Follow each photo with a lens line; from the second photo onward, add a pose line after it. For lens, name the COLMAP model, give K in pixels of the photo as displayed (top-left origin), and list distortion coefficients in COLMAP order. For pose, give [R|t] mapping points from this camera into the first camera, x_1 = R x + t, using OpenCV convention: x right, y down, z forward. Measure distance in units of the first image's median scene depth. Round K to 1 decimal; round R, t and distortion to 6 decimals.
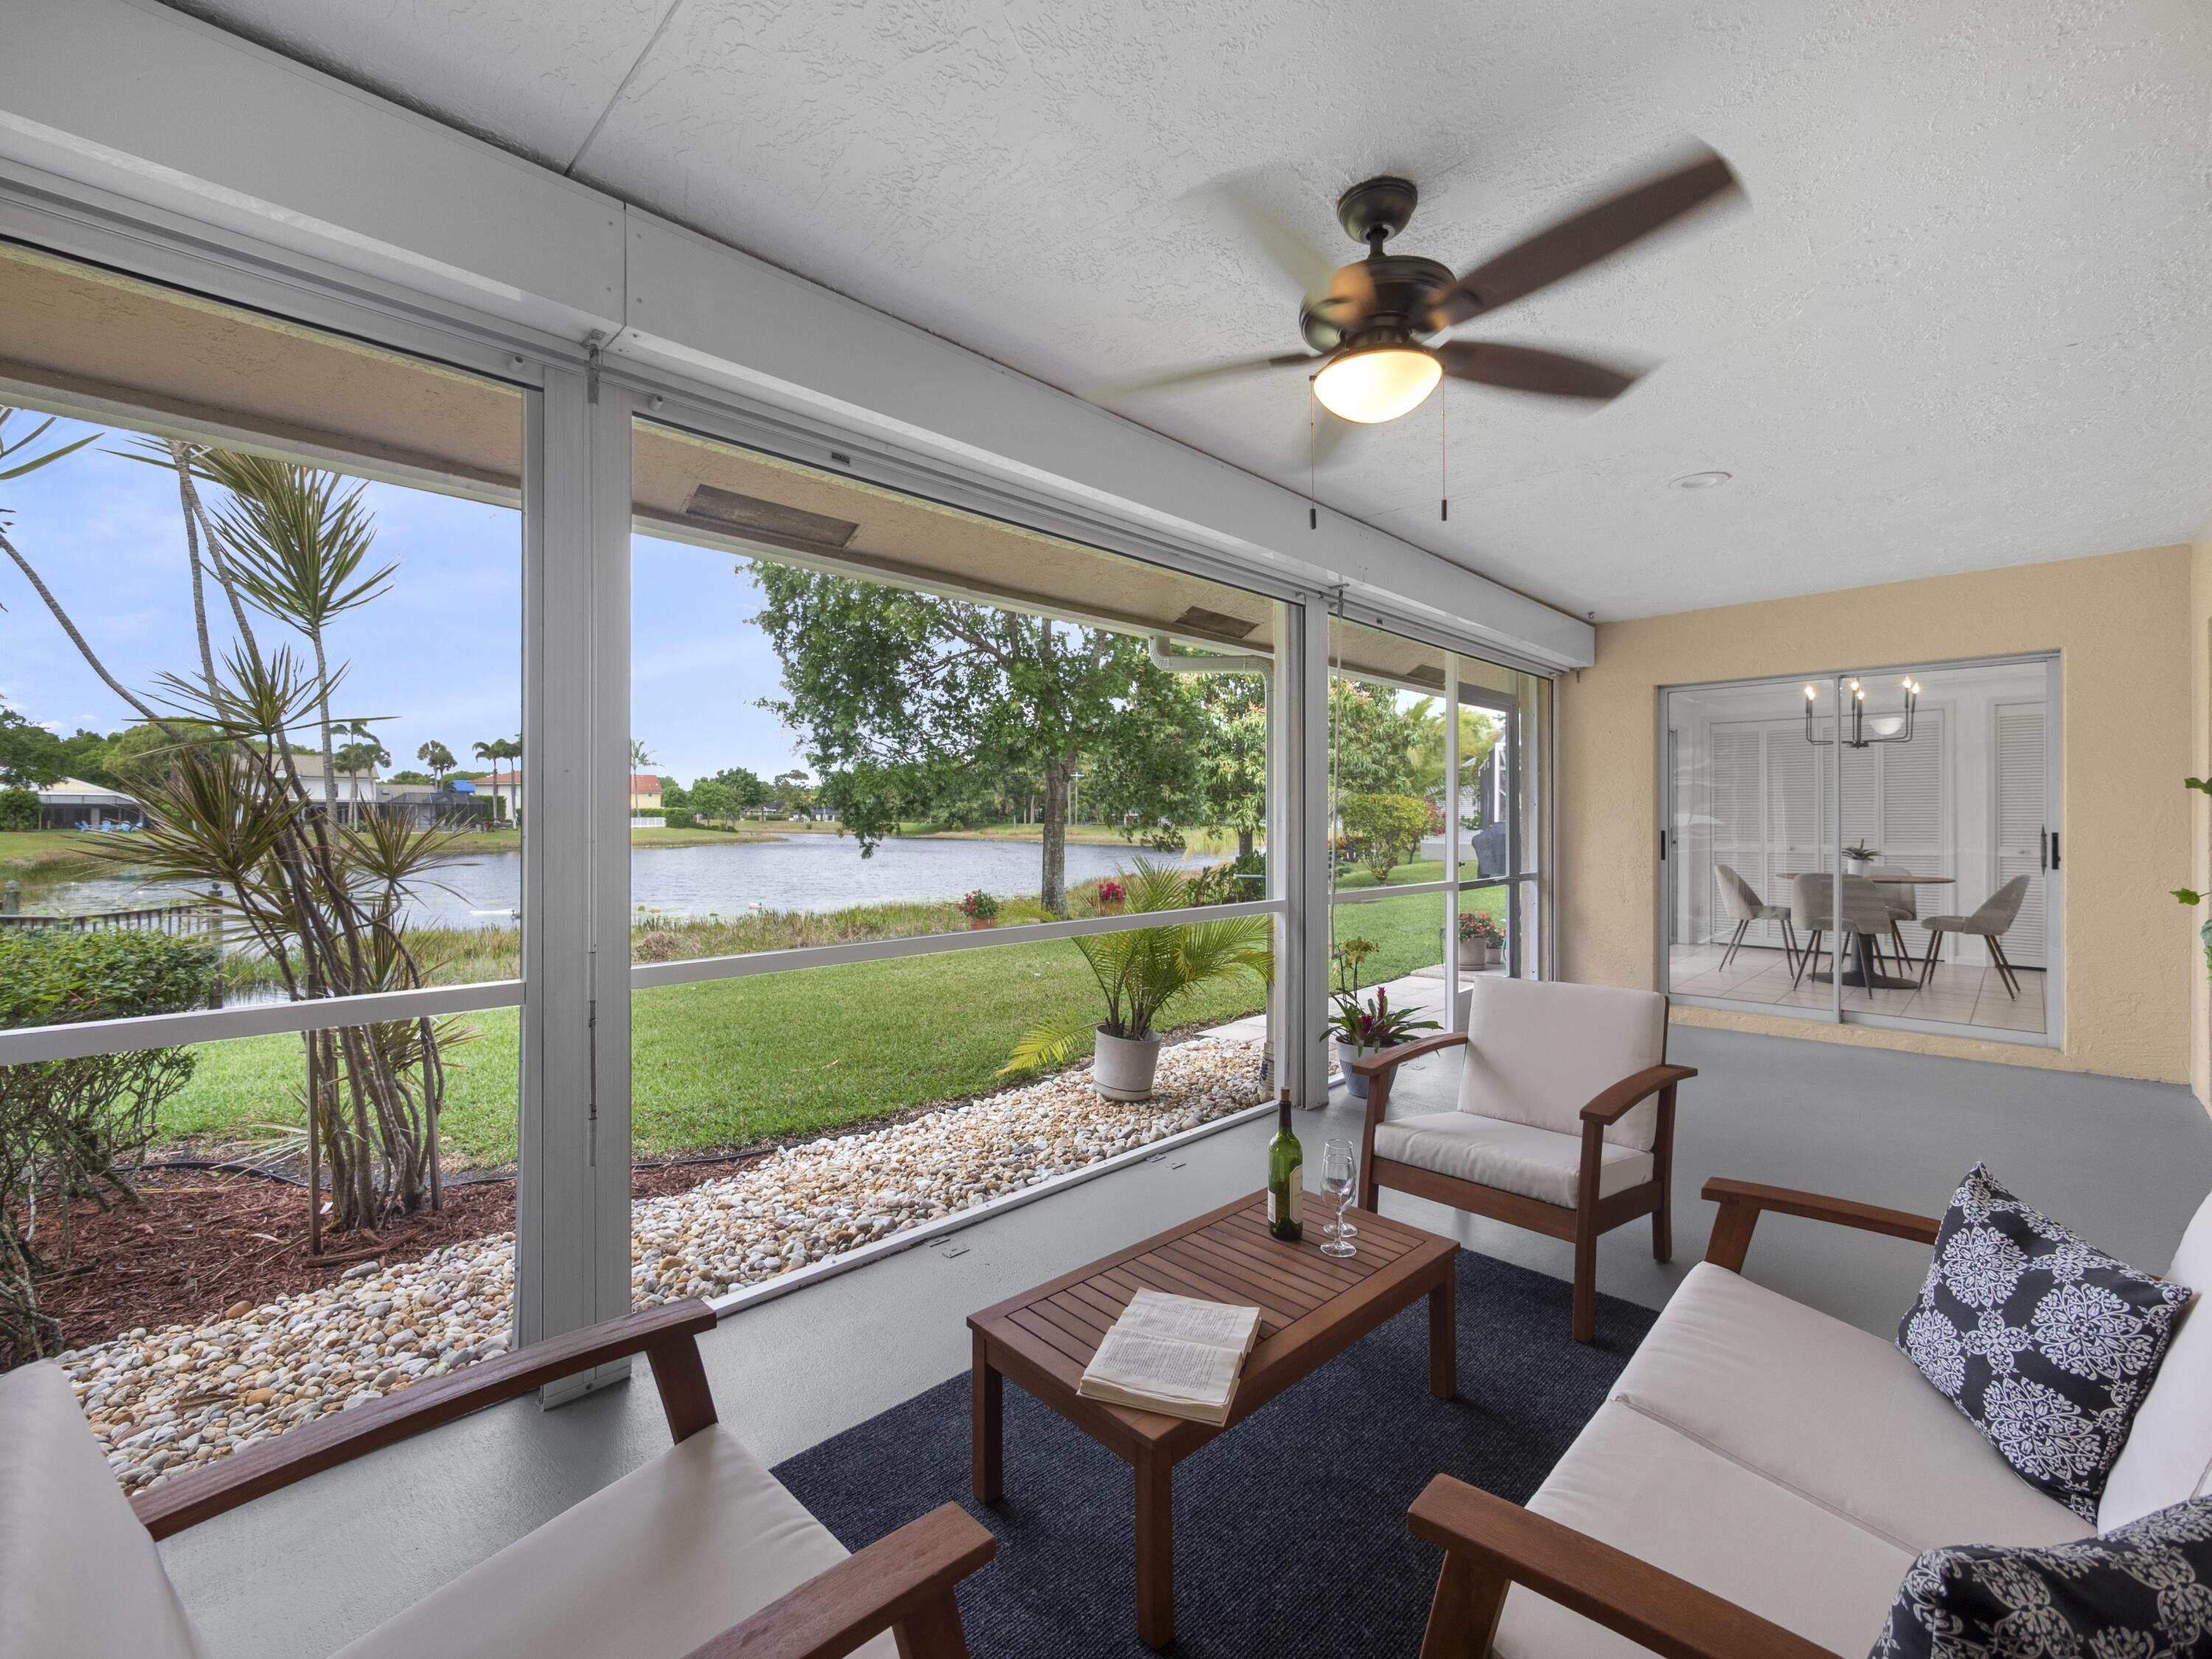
lens RADIAL K [[943.9, 0, 1106.2], [0, 943.9, 805.2], [0, 0, 1]] dist [-0.002876, -0.001000]
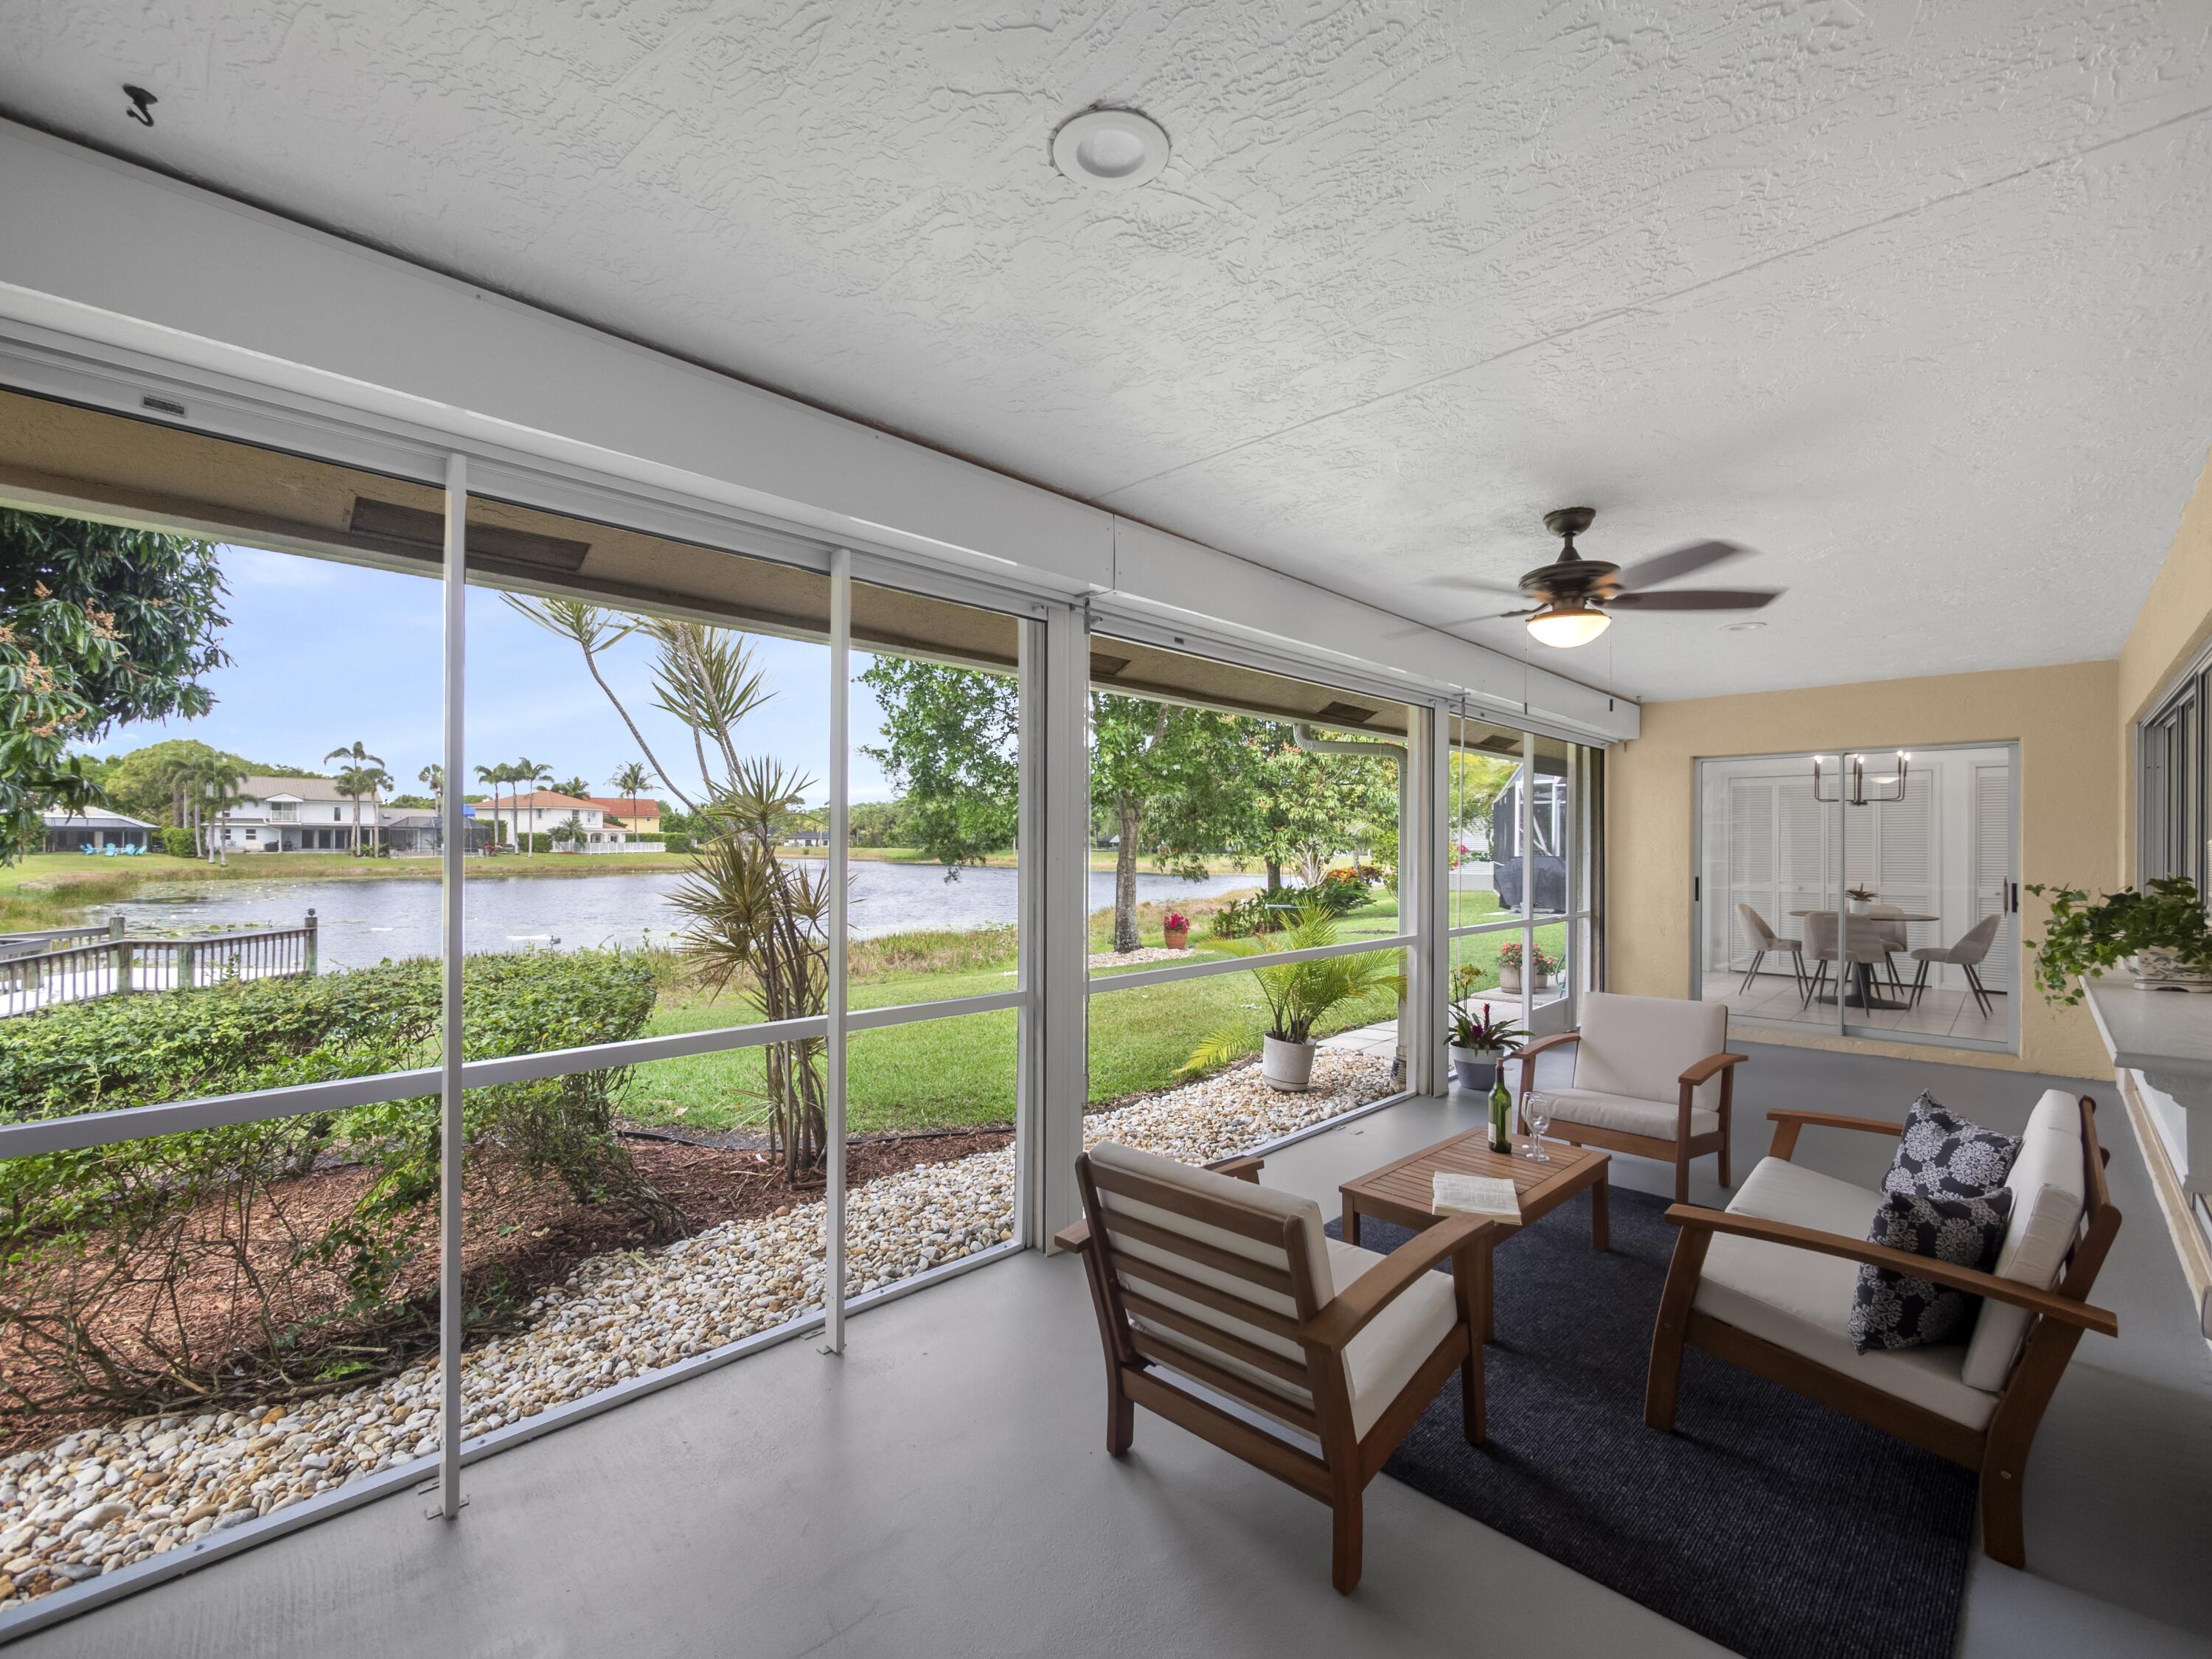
lens RADIAL K [[954.3, 0, 1106.0], [0, 954.3, 829.5], [0, 0, 1]] dist [-0.003522, -0.000710]
pose [[0.999975, 0.004317, 0.005685, -0.211191], [-0.004310, 0.999990, -0.001217, -0.035554], [-0.005691, 0.001192, 0.999983, -0.262237]]
